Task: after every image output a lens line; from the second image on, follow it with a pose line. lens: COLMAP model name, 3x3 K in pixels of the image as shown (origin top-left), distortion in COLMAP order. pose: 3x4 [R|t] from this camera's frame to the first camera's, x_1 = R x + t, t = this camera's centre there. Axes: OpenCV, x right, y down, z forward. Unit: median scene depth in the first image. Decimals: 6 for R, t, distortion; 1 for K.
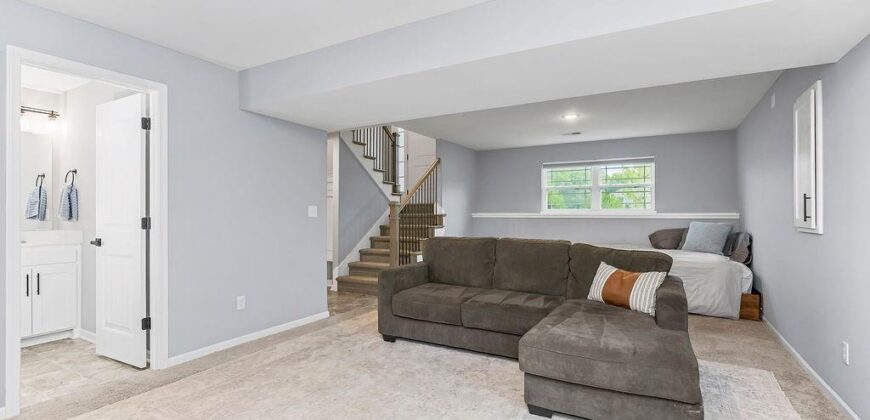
lens RADIAL K [[401.2, 0, 435.0], [0, 401.2, 210.0], [0, 0, 1]] dist [0.000333, -0.000042]
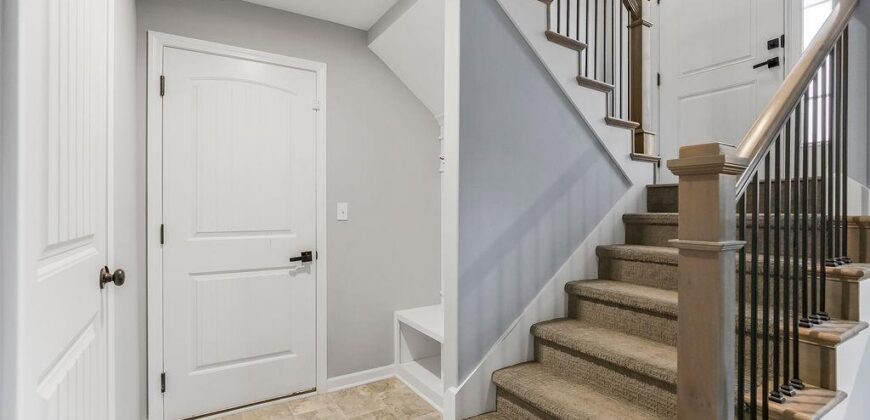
lens RADIAL K [[401.2, 0, 435.0], [0, 401.2, 210.0], [0, 0, 1]] dist [0.000333, -0.000042]
pose [[0.890026, 0.005695, -0.455873, -0.111971], [-0.002269, 0.999965, 0.008061, 0.005367], [0.455903, -0.006140, 0.890008, 0.685571]]
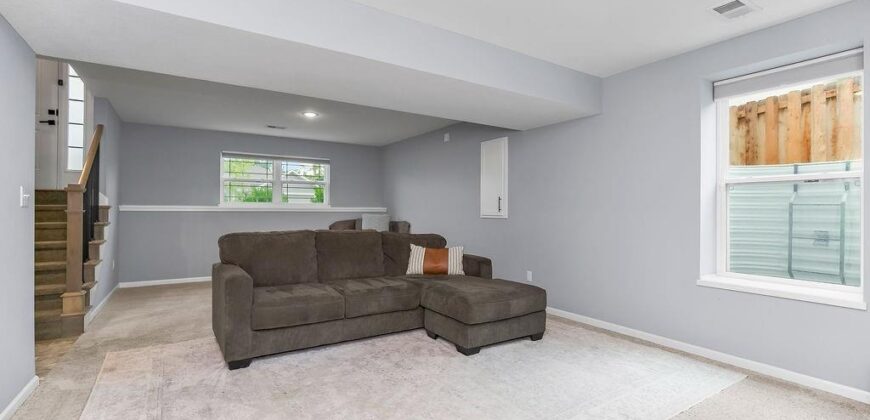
lens RADIAL K [[401.2, 0, 435.0], [0, 401.2, 210.0], [0, 0, 1]] dist [0.000333, -0.000042]
pose [[0.461589, 0.003056, 0.887089, -0.351418], [-0.014099, 0.999893, 0.003891, 0.007203], [-0.886982, -0.014303, 0.461582, 0.172709]]
